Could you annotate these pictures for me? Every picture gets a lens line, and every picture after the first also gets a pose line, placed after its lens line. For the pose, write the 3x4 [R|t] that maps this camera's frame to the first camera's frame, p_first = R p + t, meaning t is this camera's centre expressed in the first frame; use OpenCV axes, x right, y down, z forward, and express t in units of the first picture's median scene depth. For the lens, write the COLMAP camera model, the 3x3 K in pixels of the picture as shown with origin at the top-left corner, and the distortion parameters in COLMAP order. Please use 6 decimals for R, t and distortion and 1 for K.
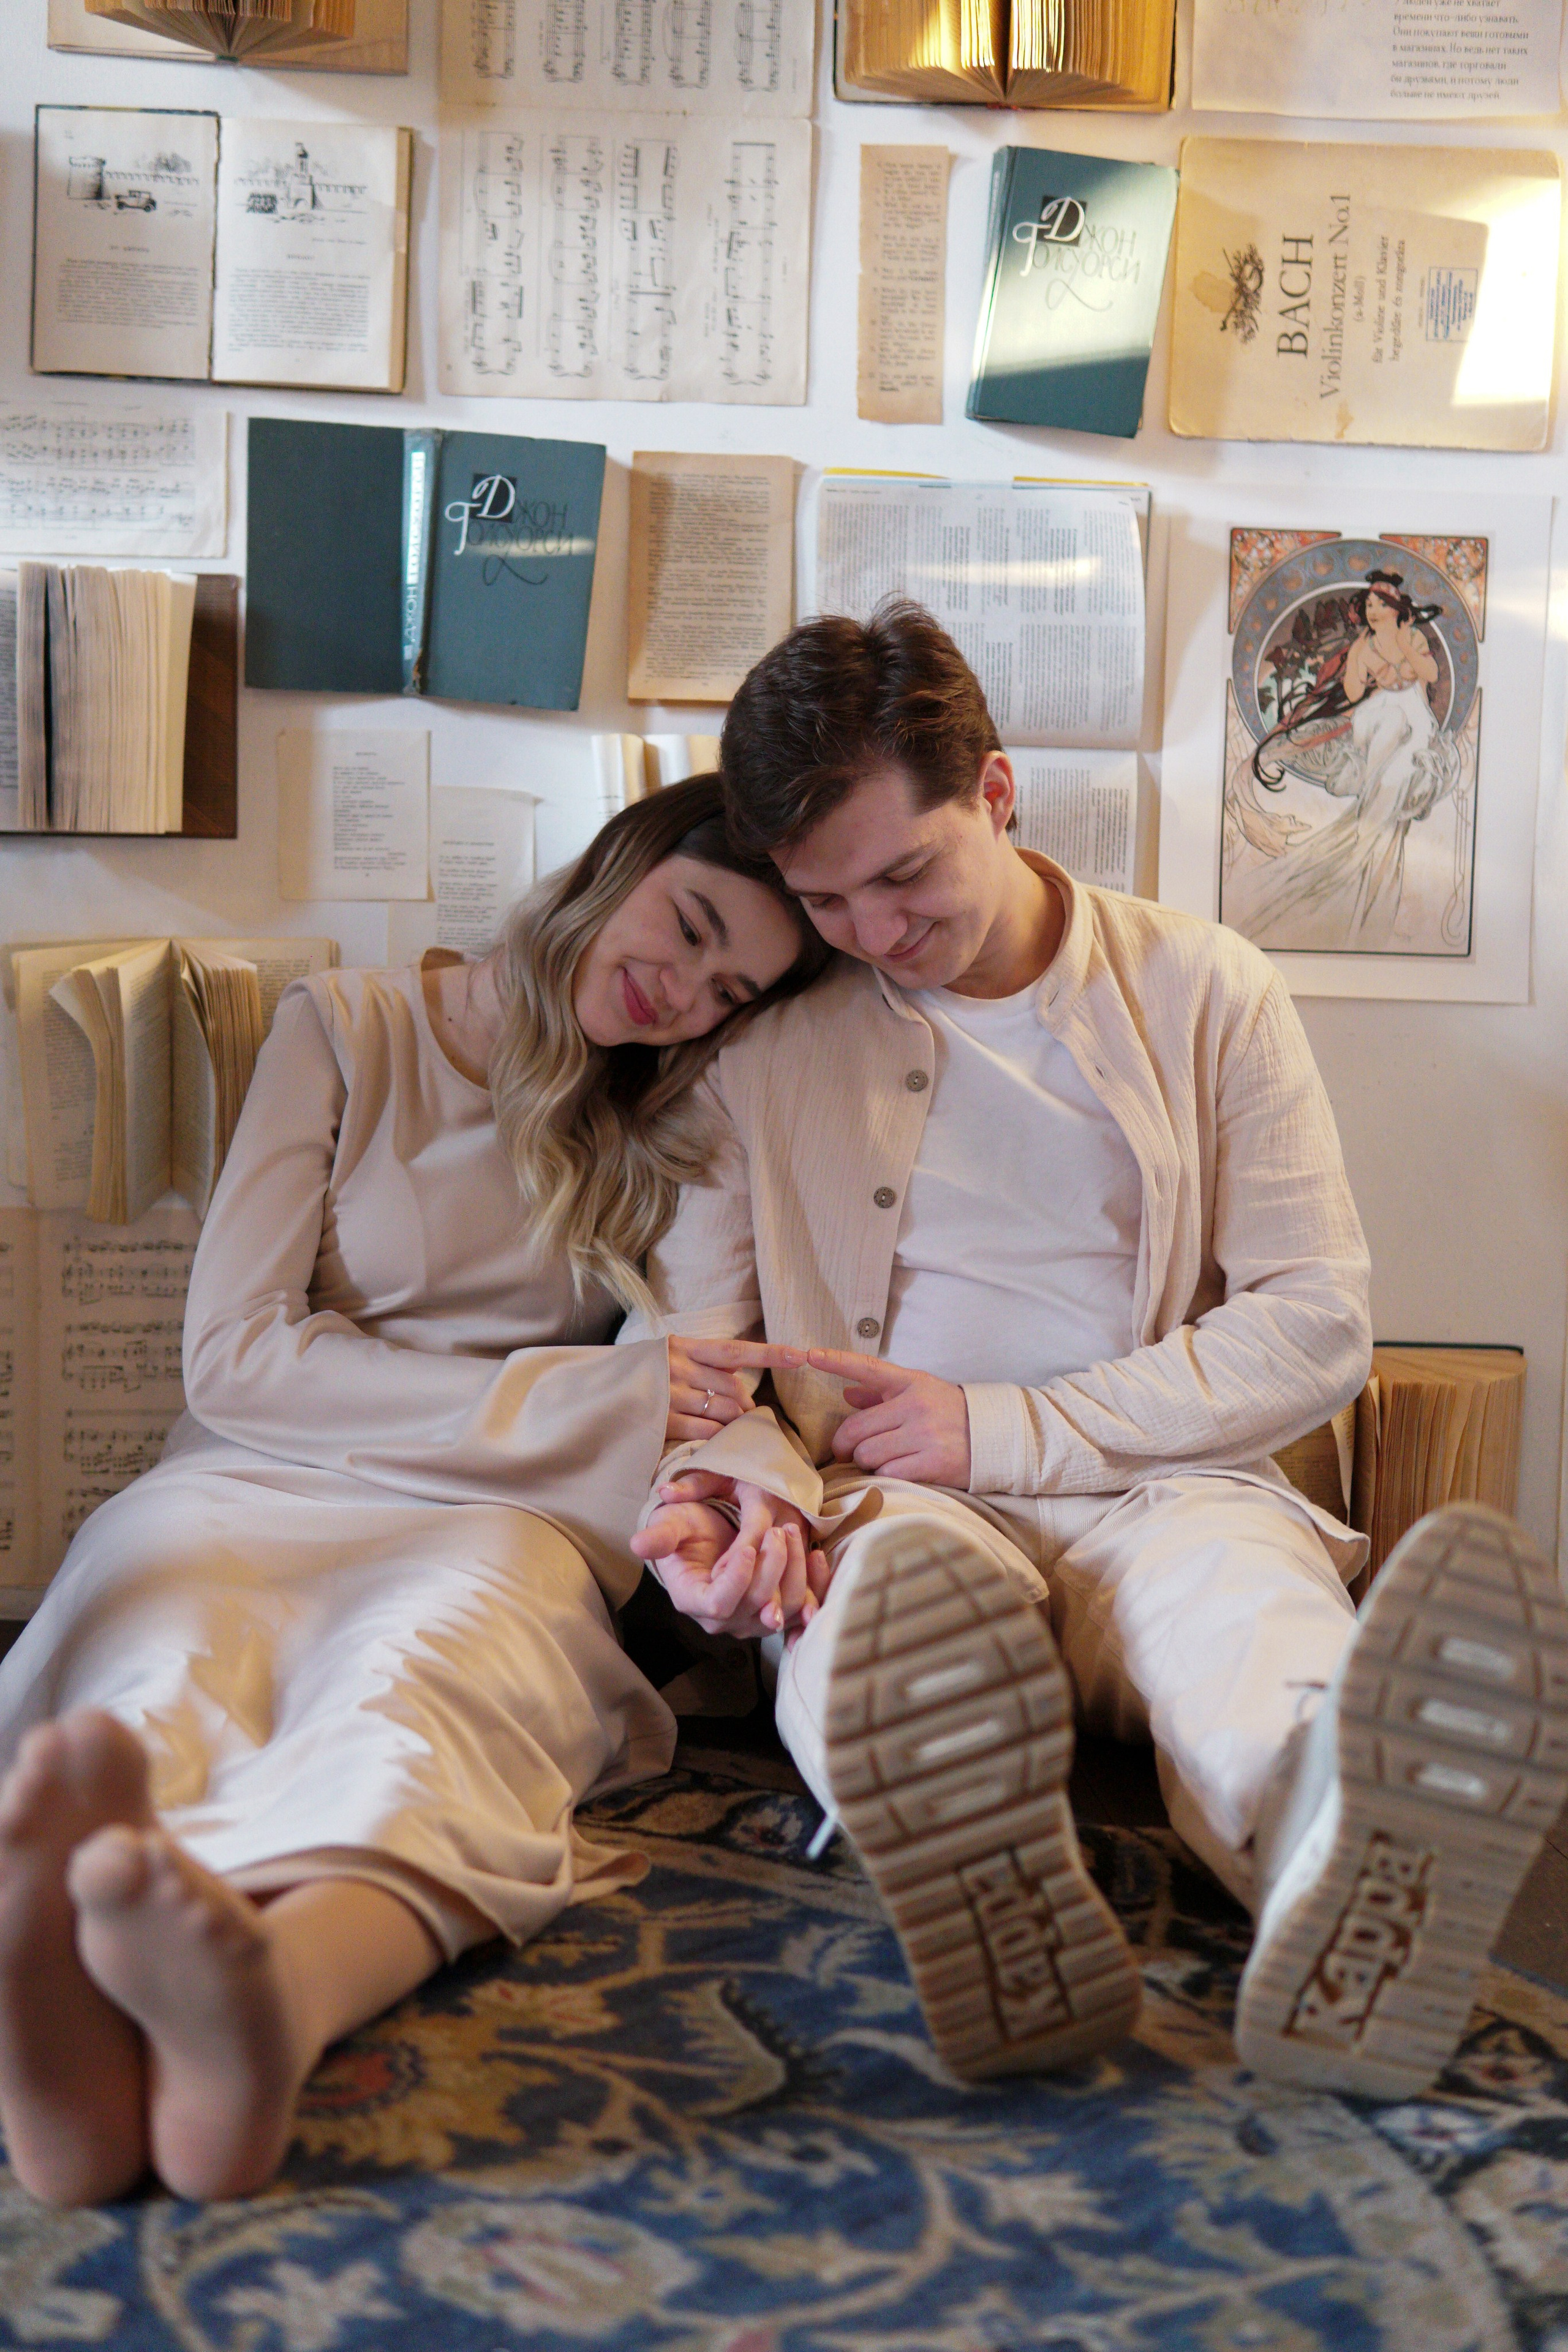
lens RADIAL K [[2925.9, 0, 784.0], [0, 2925.9, 1176.0], [0, 0, 1]] dist [0.140644, -0.024767]
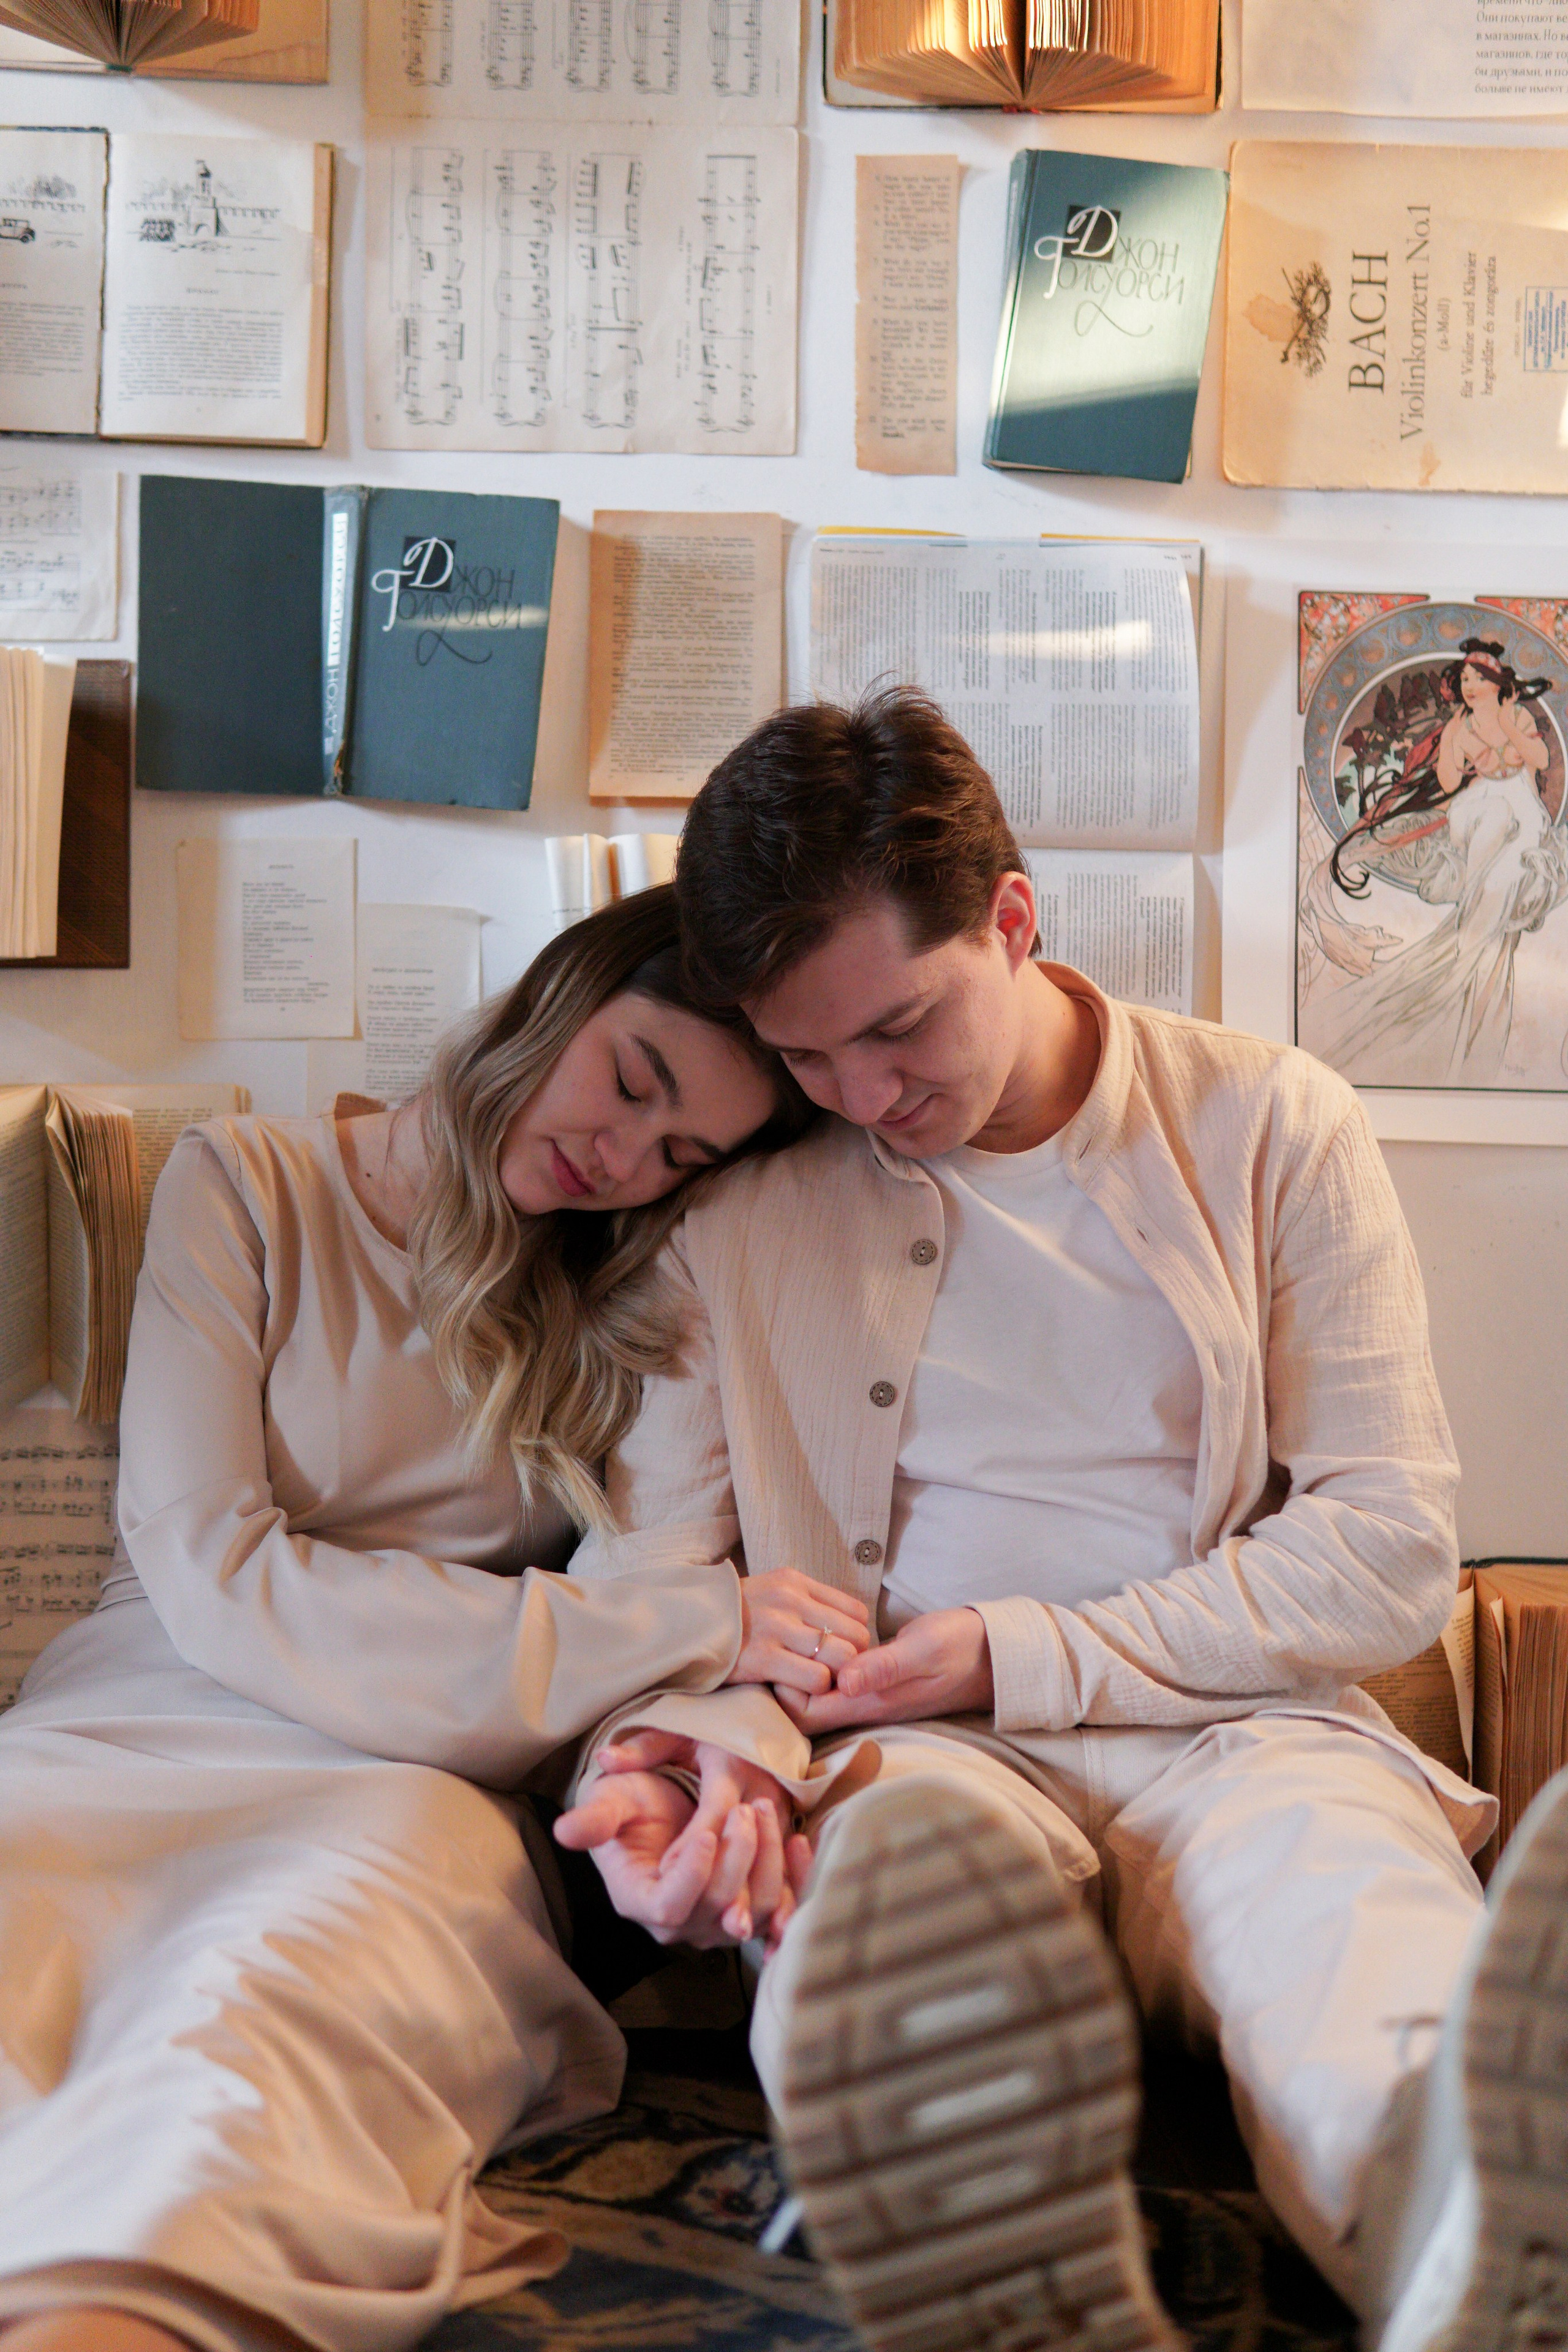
lens RADIAL K [[3133.2, 0, 784.0], [0, 3133.2, 1176.0], [0, 0, 1]] dist [0.096413, 0.115234]
pose [[0.999844, -0.009707, -0.014749, 0.015583], [0.008634, 0.997430, -0.071123, 0.011326], [0.015401, 0.070985, 0.997358, 0.109220]]
